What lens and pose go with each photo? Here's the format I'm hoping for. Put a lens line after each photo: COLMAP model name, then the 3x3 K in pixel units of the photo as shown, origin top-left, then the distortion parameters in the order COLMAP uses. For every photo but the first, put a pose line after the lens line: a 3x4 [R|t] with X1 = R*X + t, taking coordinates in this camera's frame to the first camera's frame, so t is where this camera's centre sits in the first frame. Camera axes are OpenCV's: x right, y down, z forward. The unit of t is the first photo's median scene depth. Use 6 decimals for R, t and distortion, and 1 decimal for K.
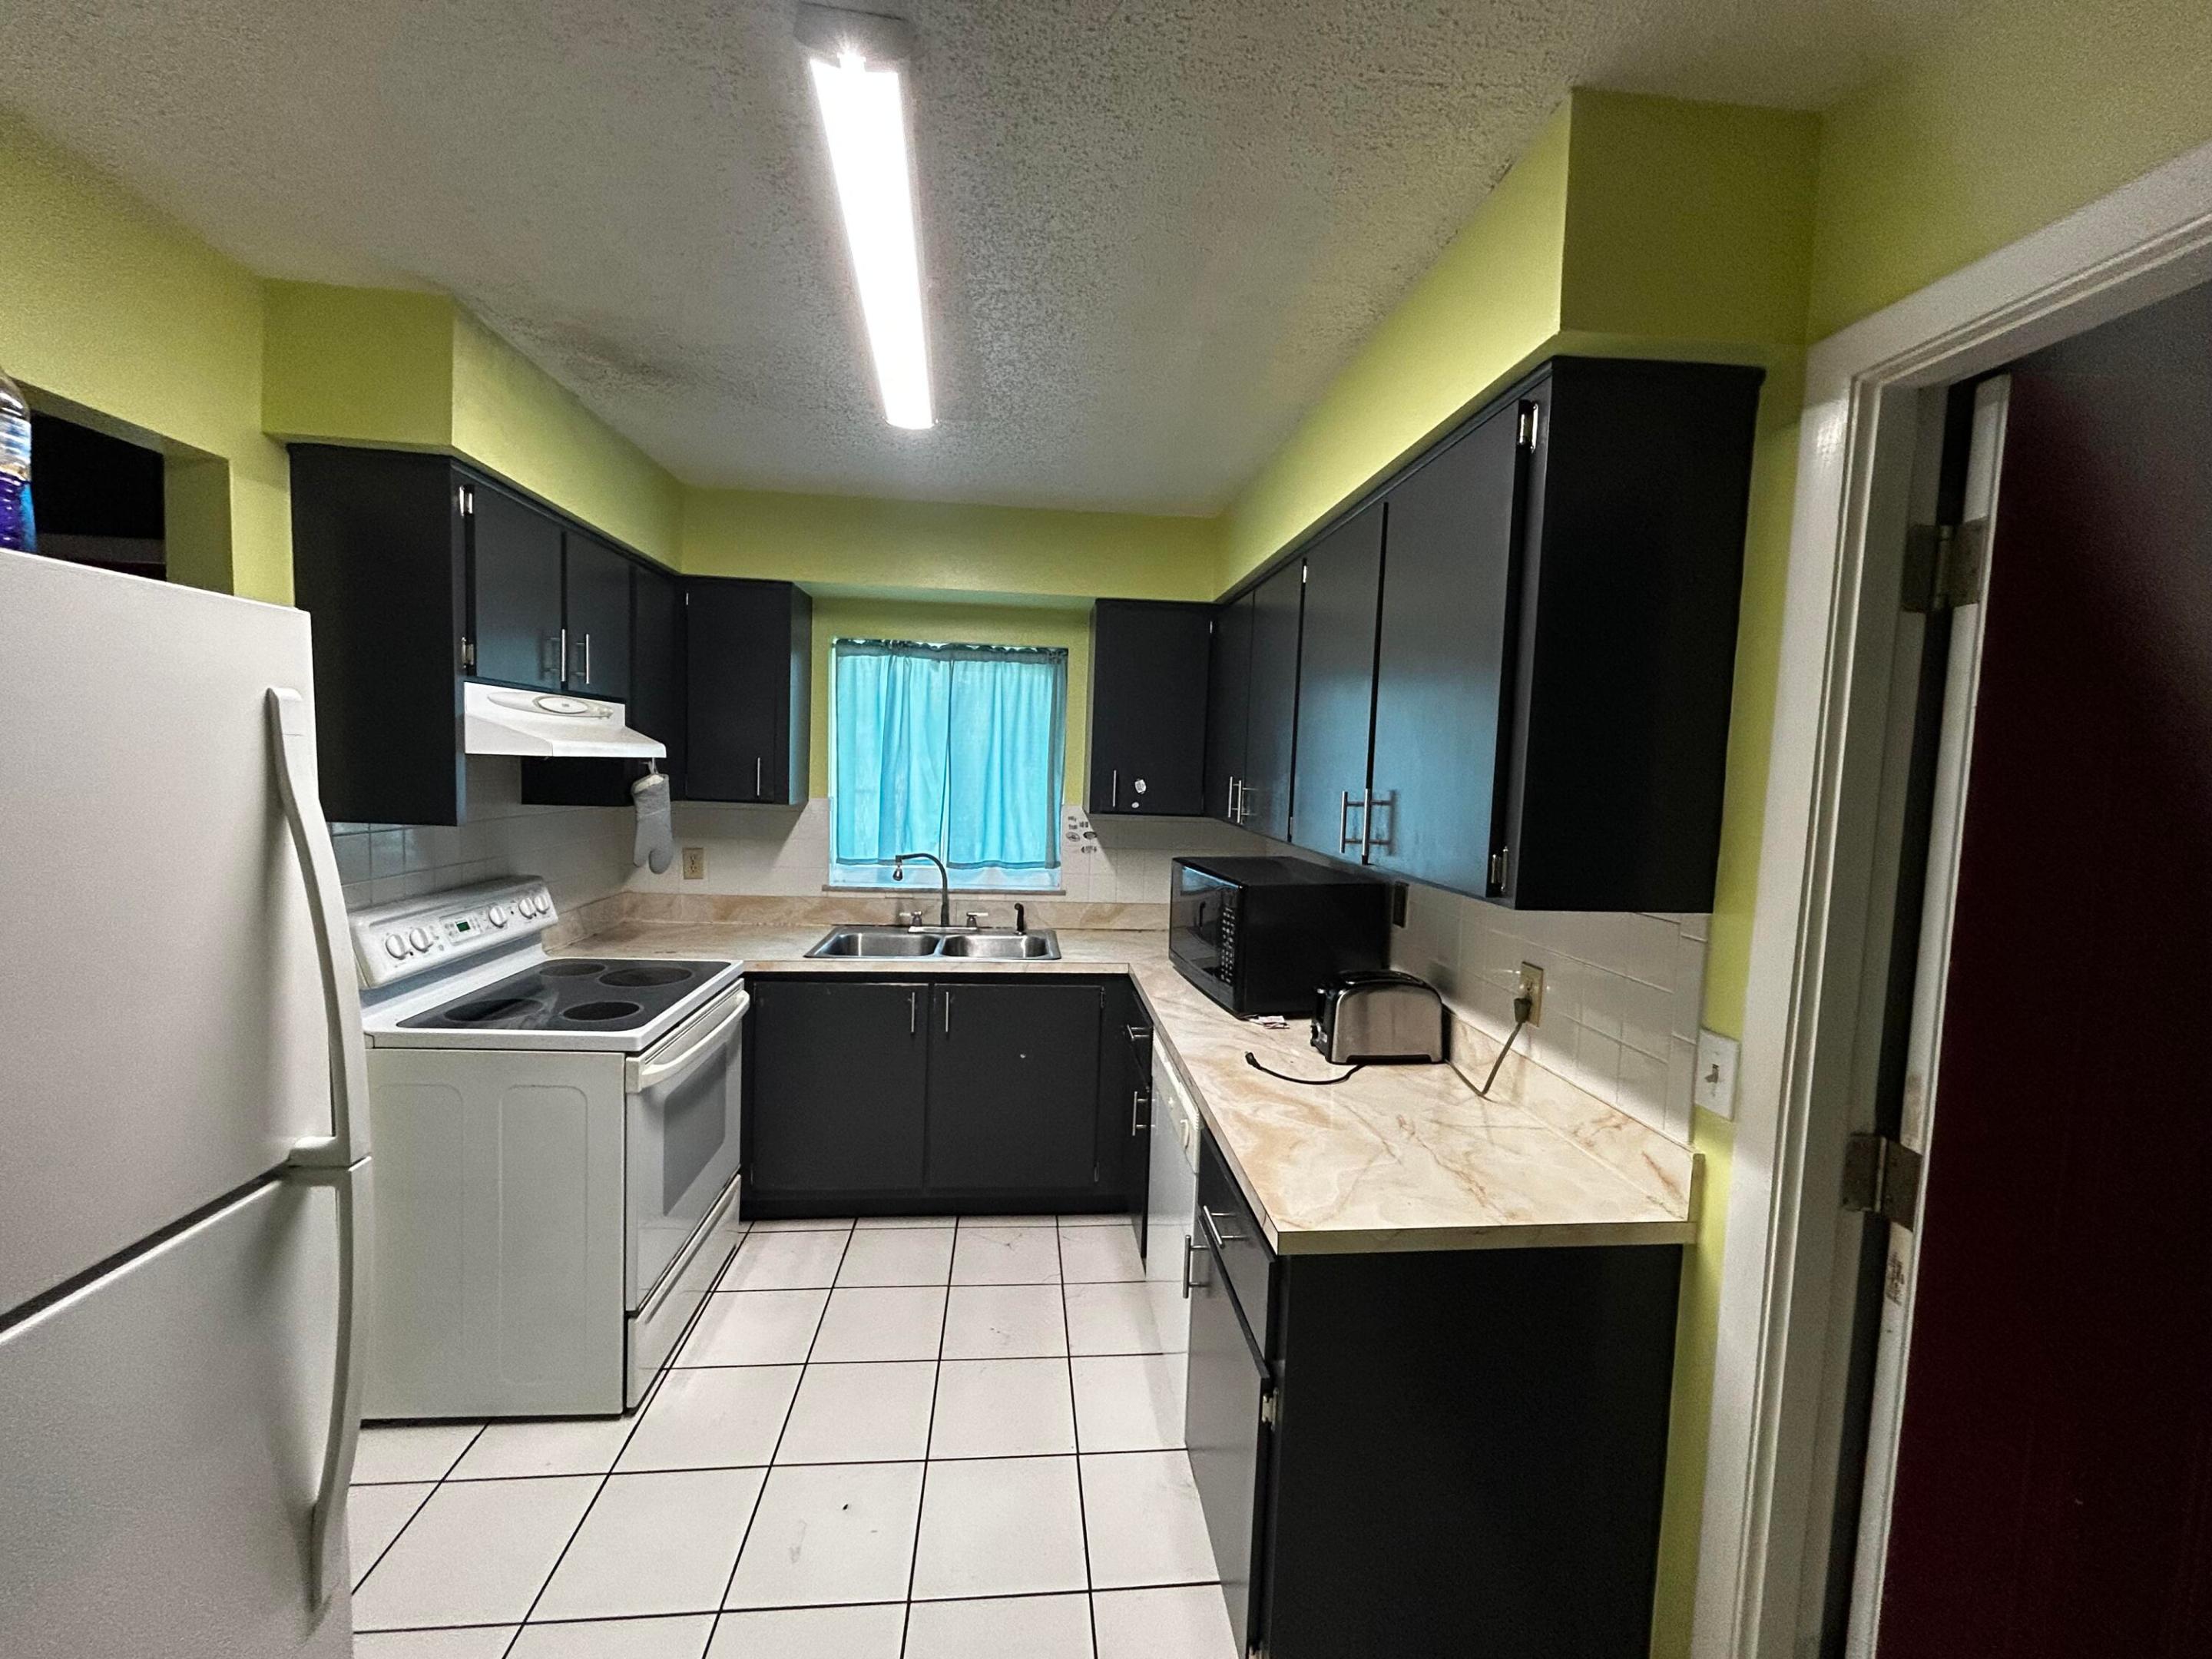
lens RADIAL K [[895.1, 0, 1097.8], [0, 895.1, 830.9], [0, 0, 1]] dist [0.000908, 0.001000]
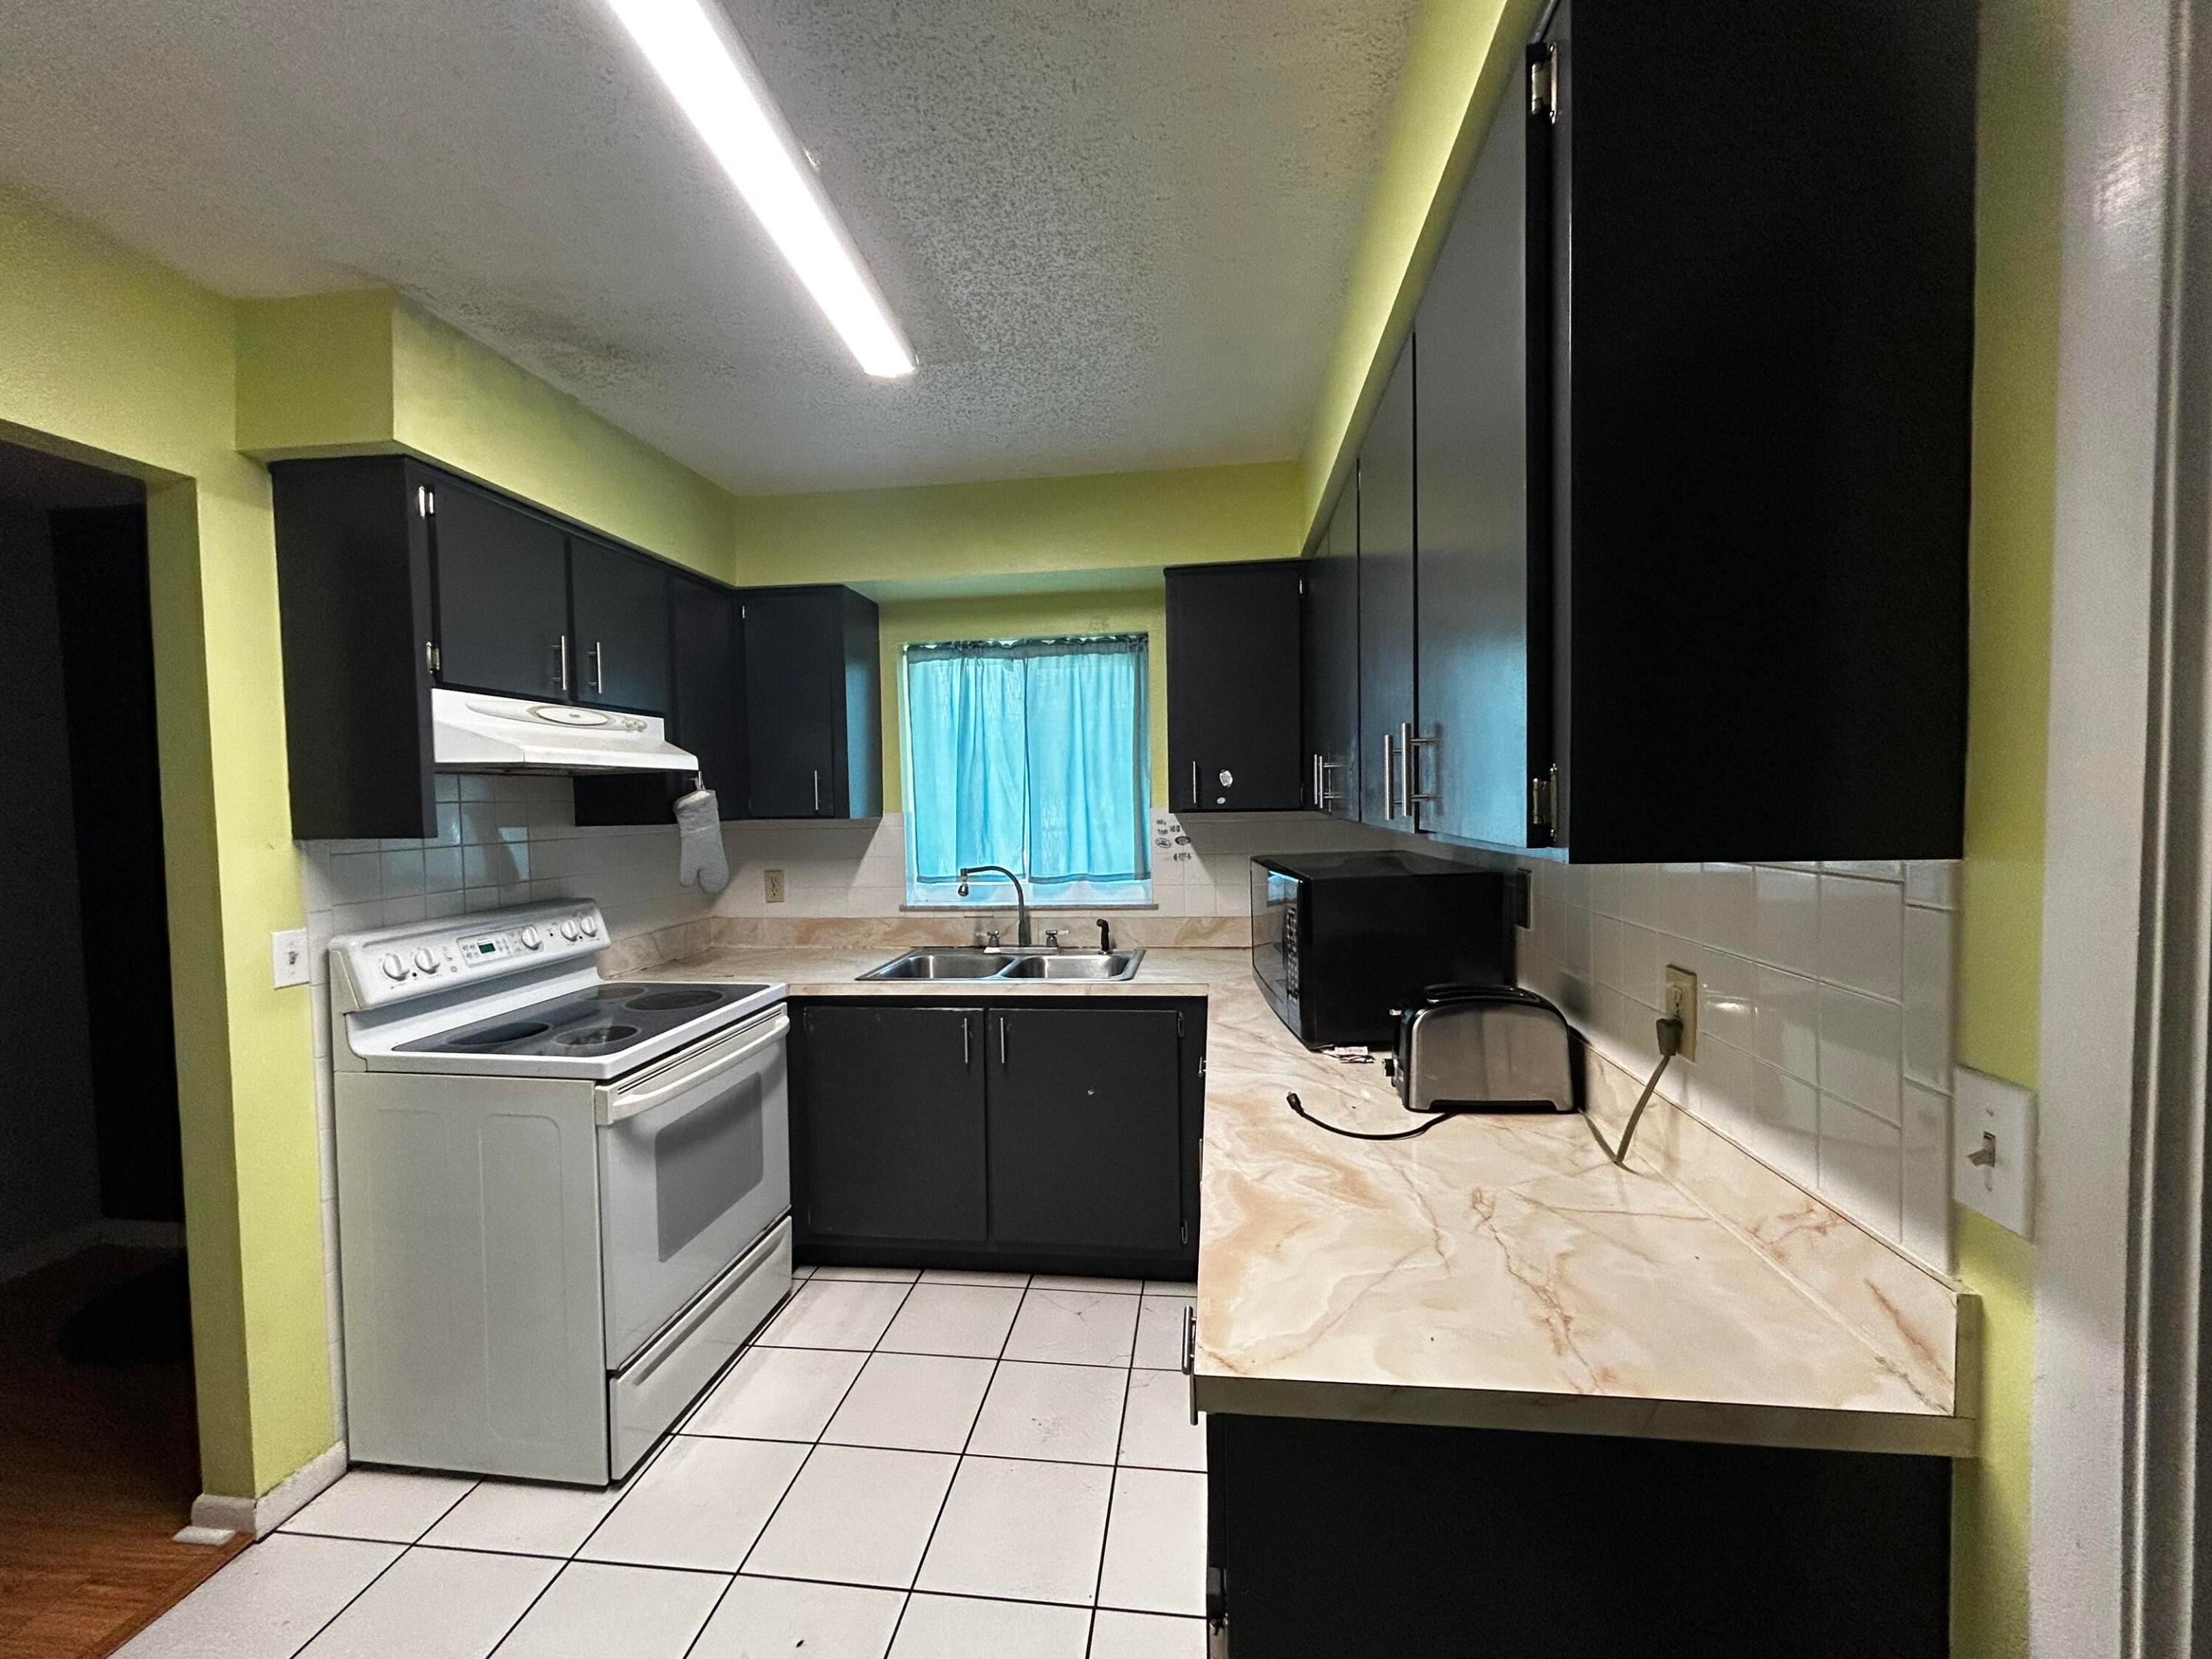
lens RADIAL K [[895.1, 0, 1097.8], [0, 895.1, 830.9], [0, 0, 1]] dist [0.000908, 0.001000]
pose [[0.974644, -0.045682, -0.219050, 0.163758], [0.037651, 0.998462, -0.040698, 0.044724], [0.220572, 0.031419, 0.974864, 0.193151]]
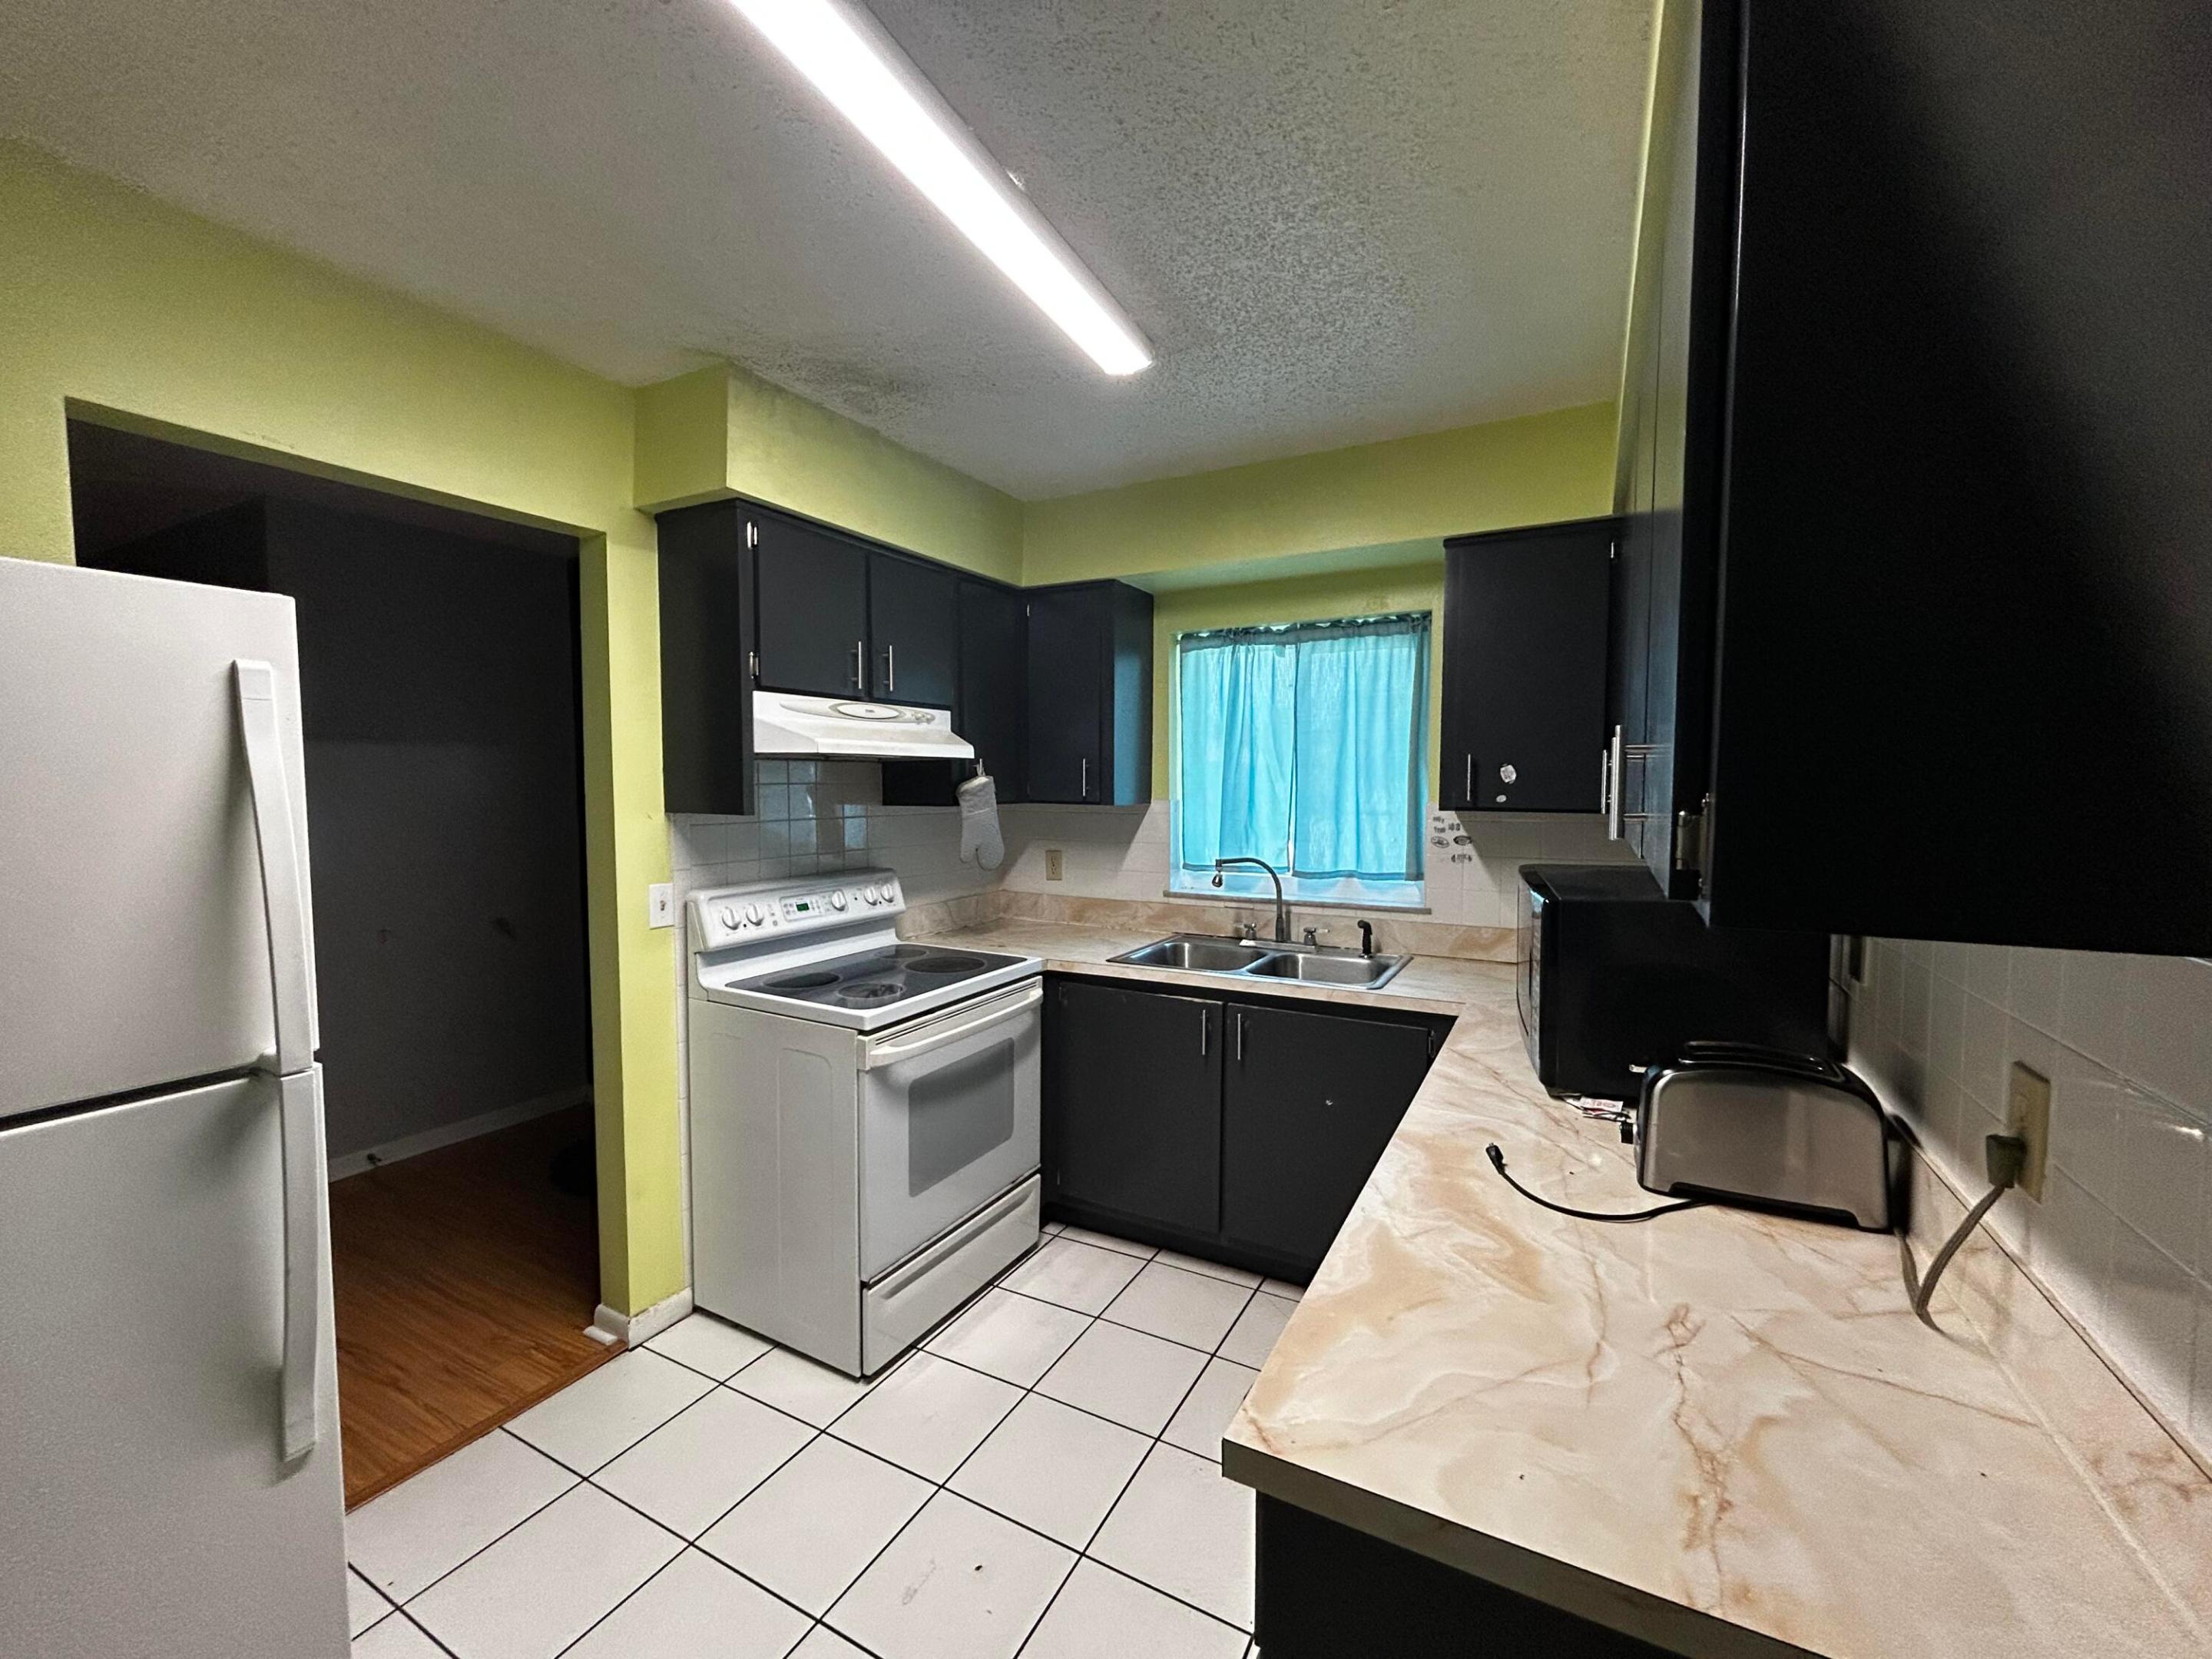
lens RADIAL K [[895.1, 0, 1097.8], [0, 895.1, 830.9], [0, 0, 1]] dist [0.000908, 0.001000]
pose [[0.830791, -0.002390, -0.556580, 0.261566], [-0.012830, 0.999643, -0.023443, 0.030680], [0.556437, 0.026617, 0.830463, 0.248567]]
